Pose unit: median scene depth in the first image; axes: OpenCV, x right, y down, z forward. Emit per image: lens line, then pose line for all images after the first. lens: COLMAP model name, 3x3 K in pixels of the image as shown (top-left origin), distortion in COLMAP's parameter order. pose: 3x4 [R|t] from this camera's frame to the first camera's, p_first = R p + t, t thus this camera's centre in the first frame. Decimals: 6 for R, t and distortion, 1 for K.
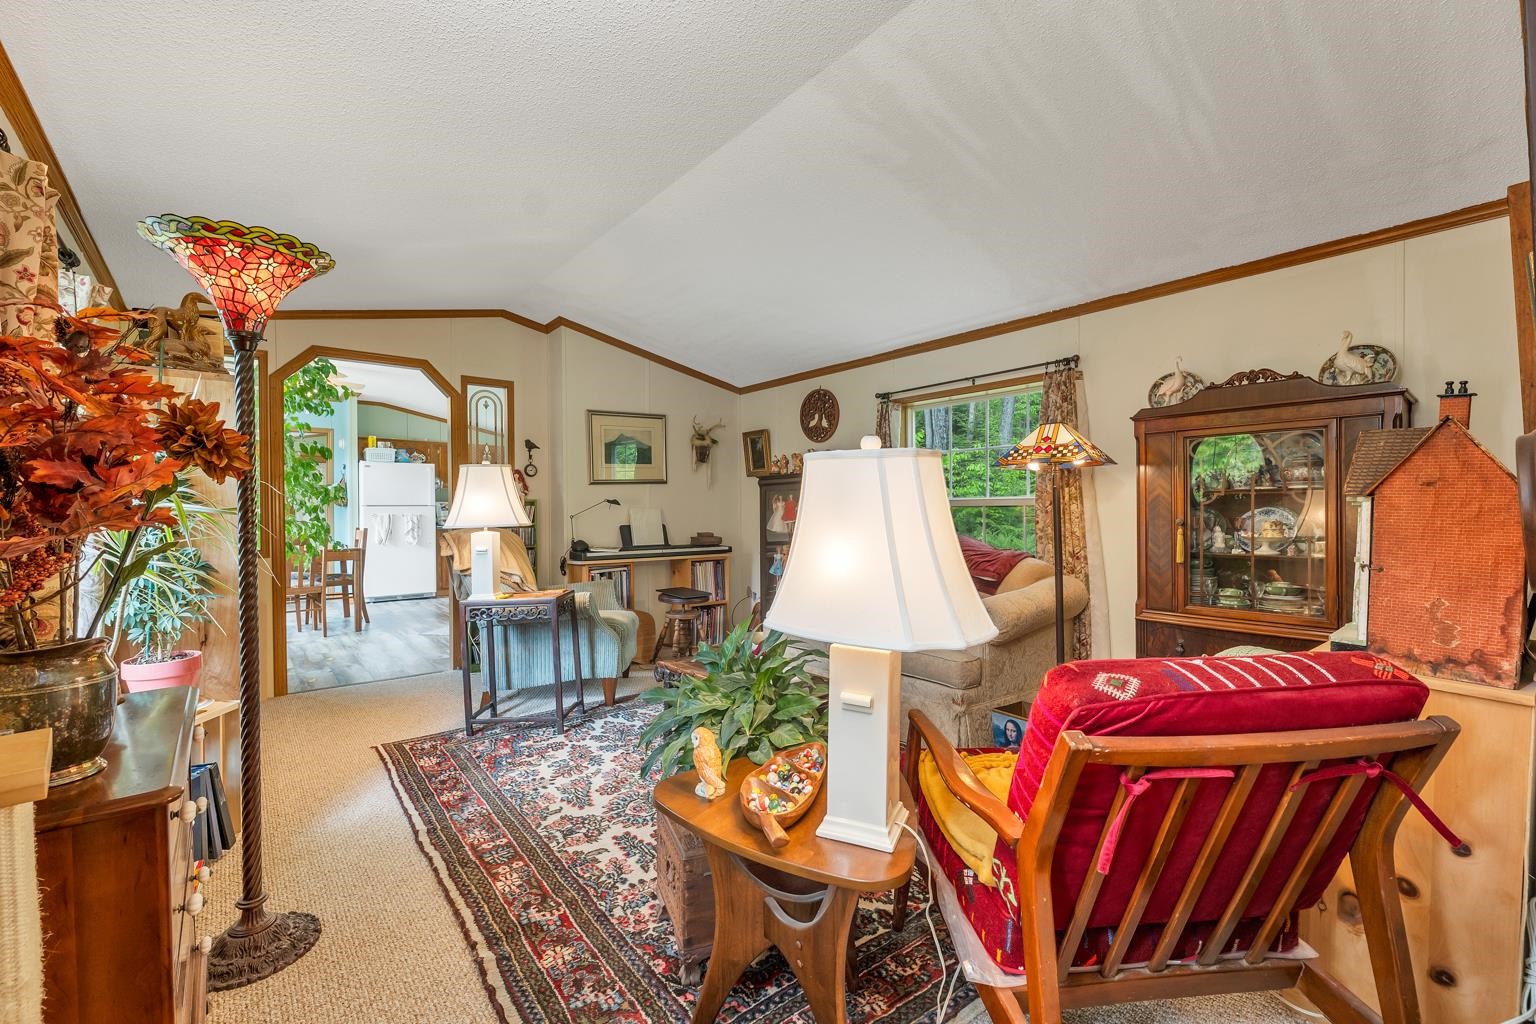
lens RADIAL K [[640.1, 0, 770.4], [0, 640.1, 523.0], [0, 0, 1]] dist [0.003574, -0.000377]
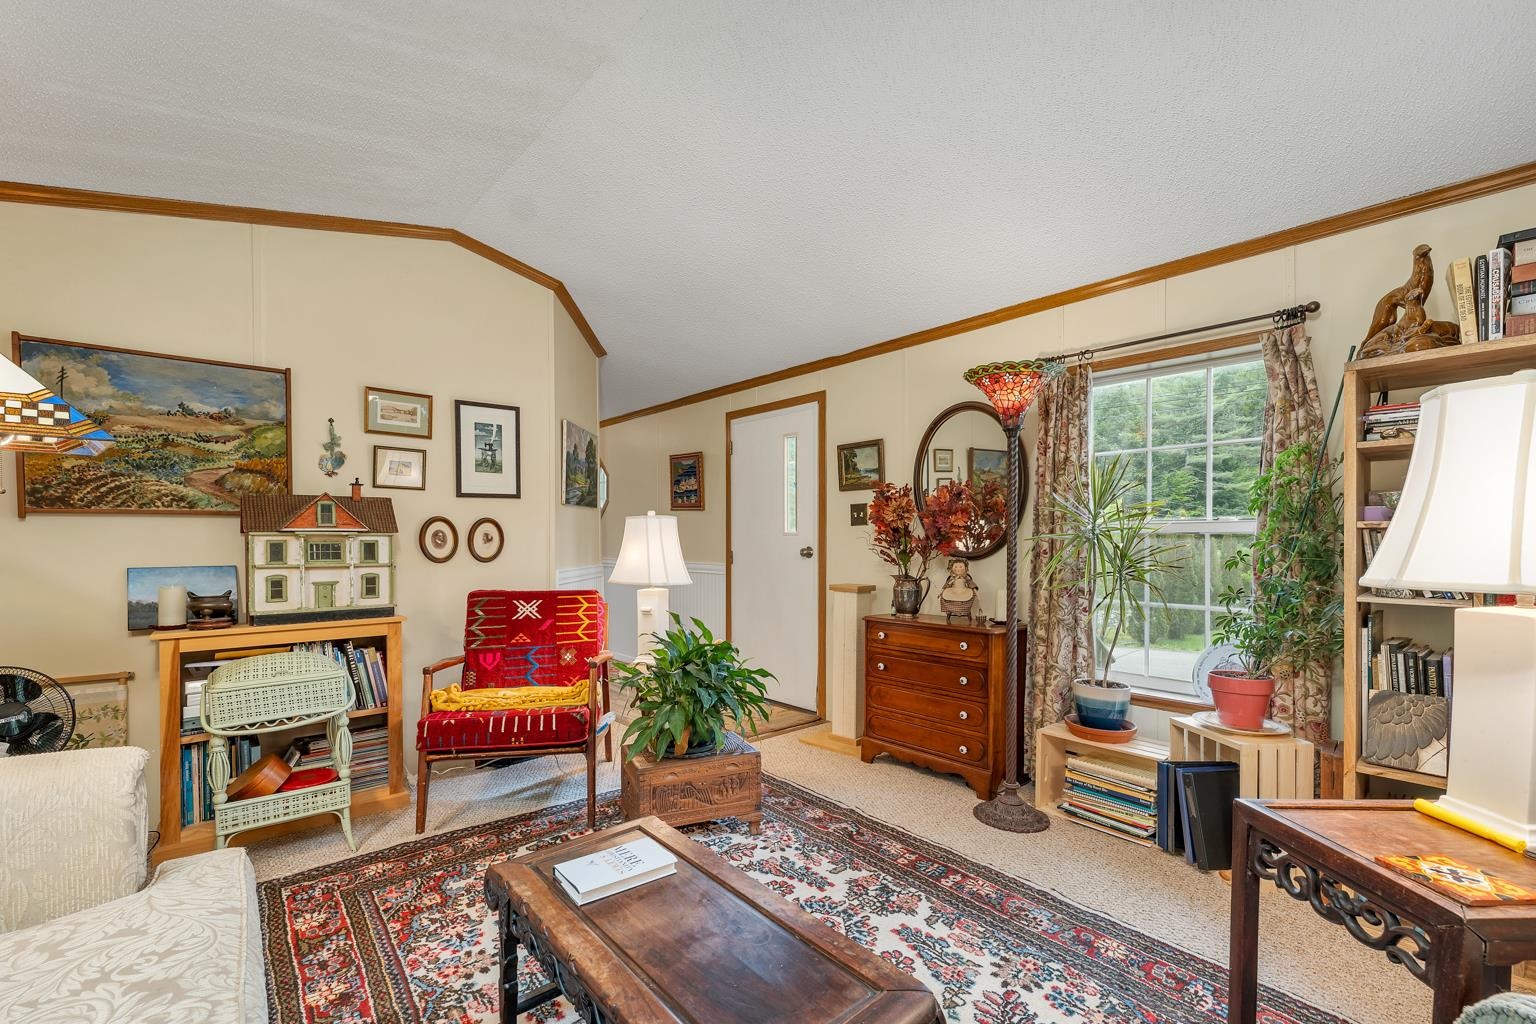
lens RADIAL K [[655.0, 0, 768.0], [0, 655.0, 542.7], [0, 0, 1]] dist [0.002960, 0.000013]
pose [[-0.999274, 0.005507, -0.037691, -0.091549], [0.004503, 0.999634, 0.026670, -0.031572], [0.037824, 0.026481, -0.998933, 1.539272]]
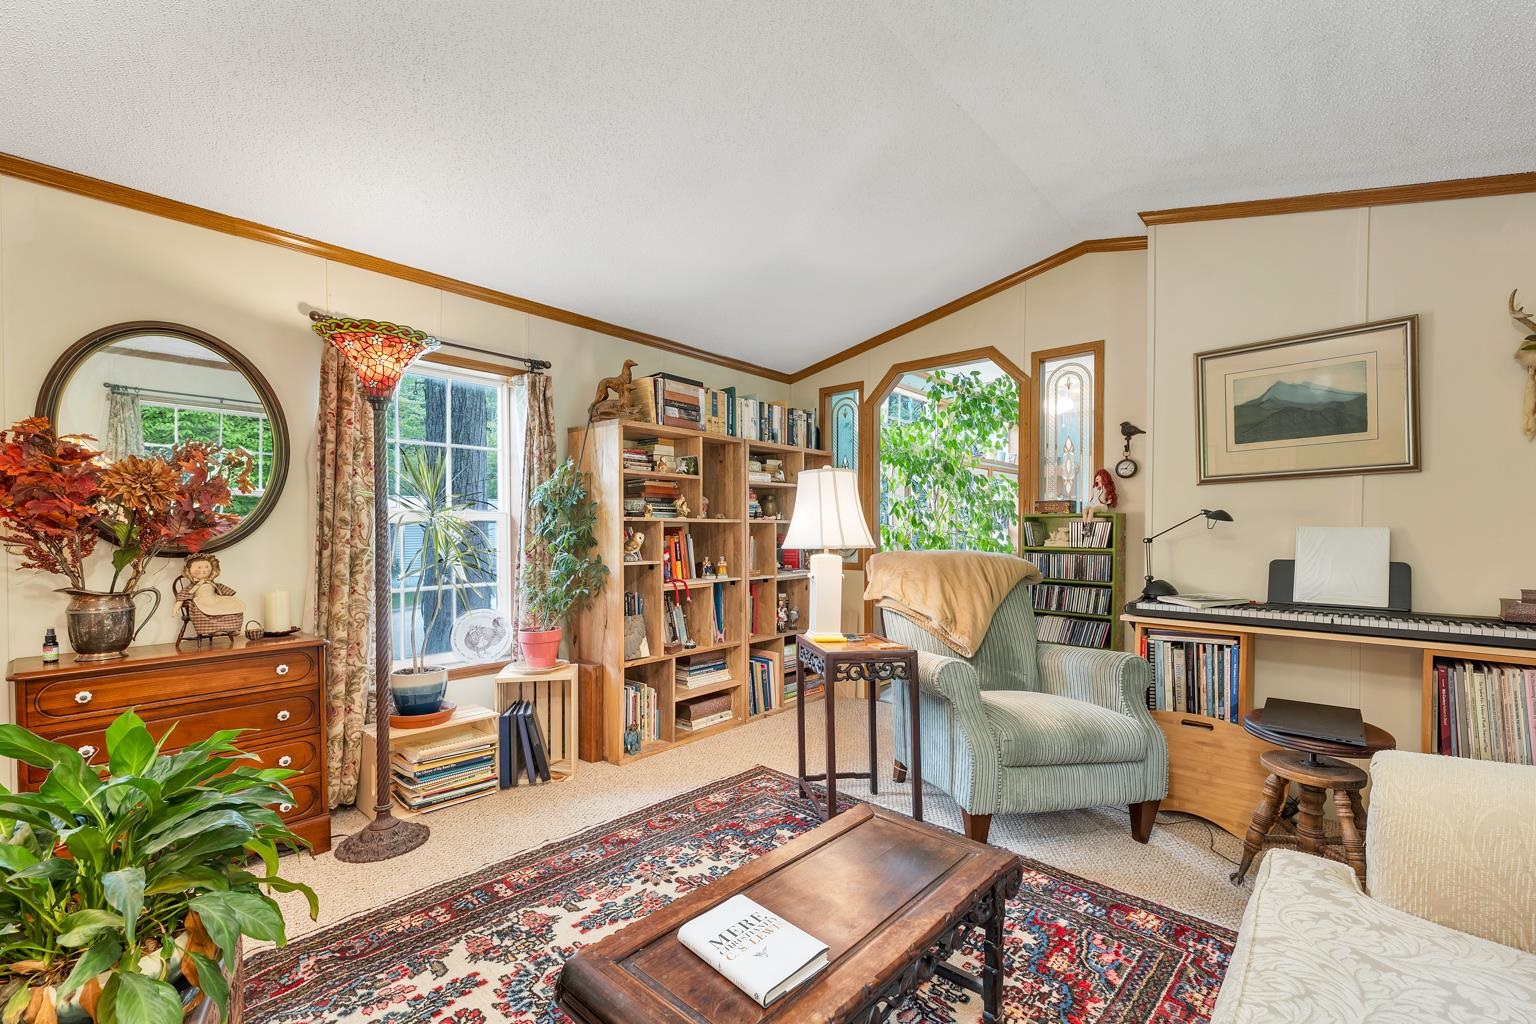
lens RADIAL K [[655.0, 0, 768.0], [0, 655.0, 542.7], [0, 0, 1]] dist [0.002960, 0.000013]
pose [[0.152370, 0.028661, -0.987908, 0.421822], [-0.026479, 0.999339, 0.024909, -0.023456], [0.987969, 0.022363, 0.153028, 0.952513]]
